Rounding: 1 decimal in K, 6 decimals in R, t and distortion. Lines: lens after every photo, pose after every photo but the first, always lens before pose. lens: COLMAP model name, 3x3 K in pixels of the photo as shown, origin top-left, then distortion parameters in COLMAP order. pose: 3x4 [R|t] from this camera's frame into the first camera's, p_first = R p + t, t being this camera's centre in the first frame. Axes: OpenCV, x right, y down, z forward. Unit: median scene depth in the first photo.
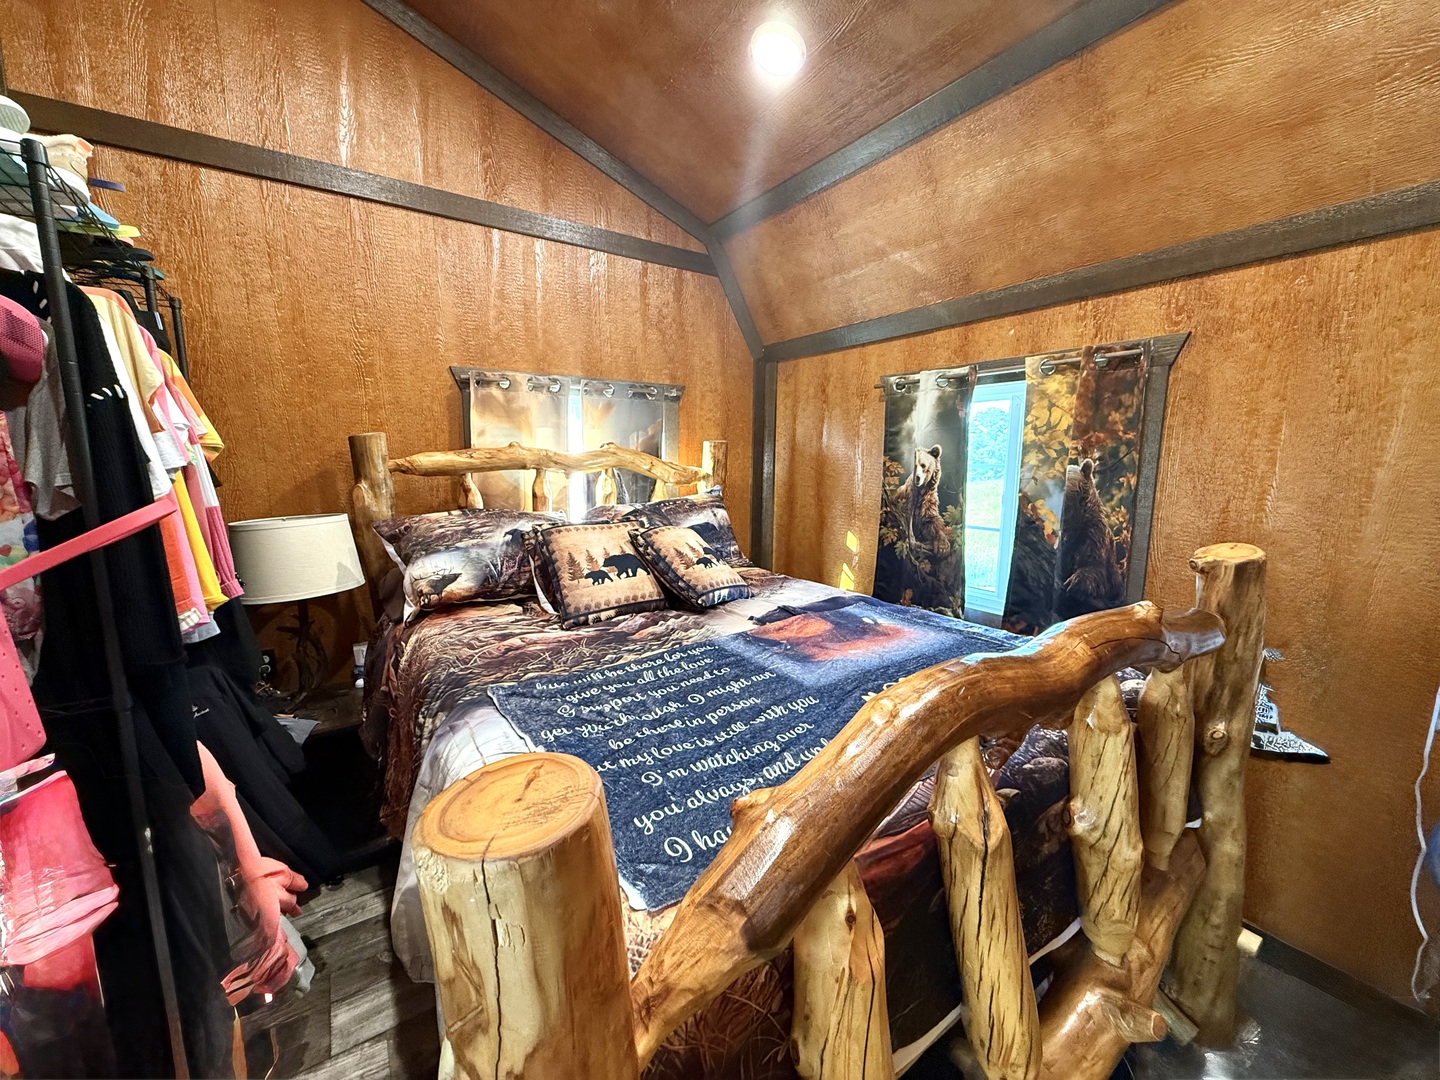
lens RADIAL K [[569.6, 0, 720.9], [0, 569.6, 539.4], [0, 0, 1]] dist [0.000415, -0.000442]
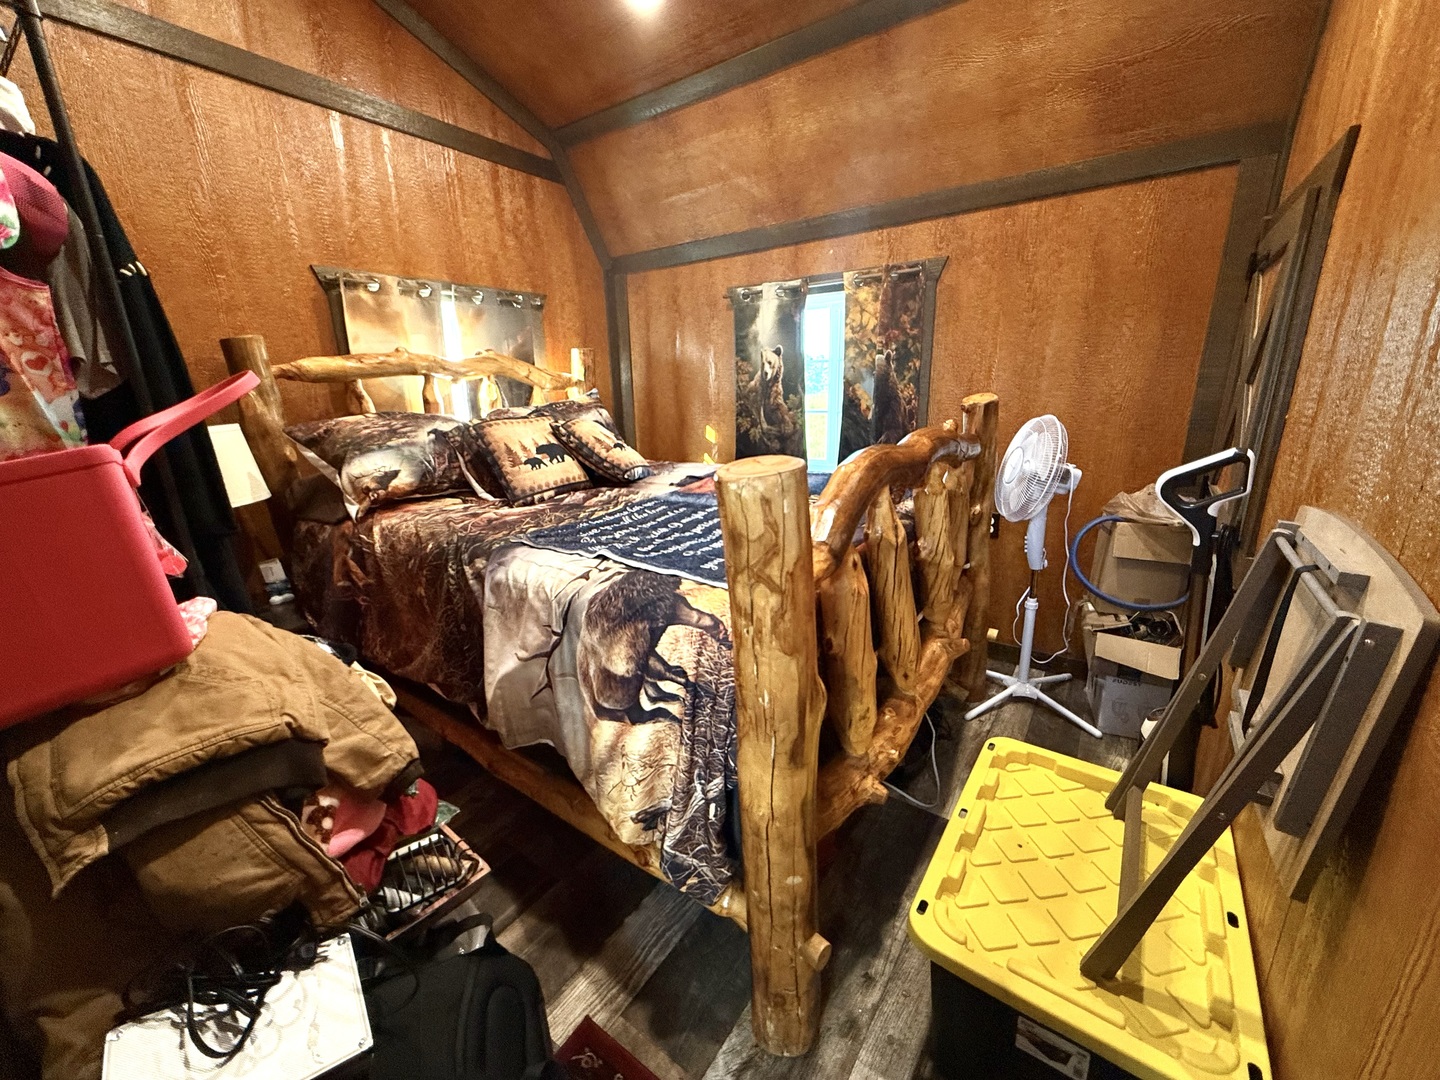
lens RADIAL K [[569.6, 0, 716.1], [0, 569.6, 542.1], [0, 0, 1]] dist [0.000415, -0.000442]
pose [[0.934574, -0.126507, 0.332518, -0.264381], [0.084617, 0.986863, 0.137628, 0.092088], [-0.345560, -0.100487, 0.933001, -0.193808]]
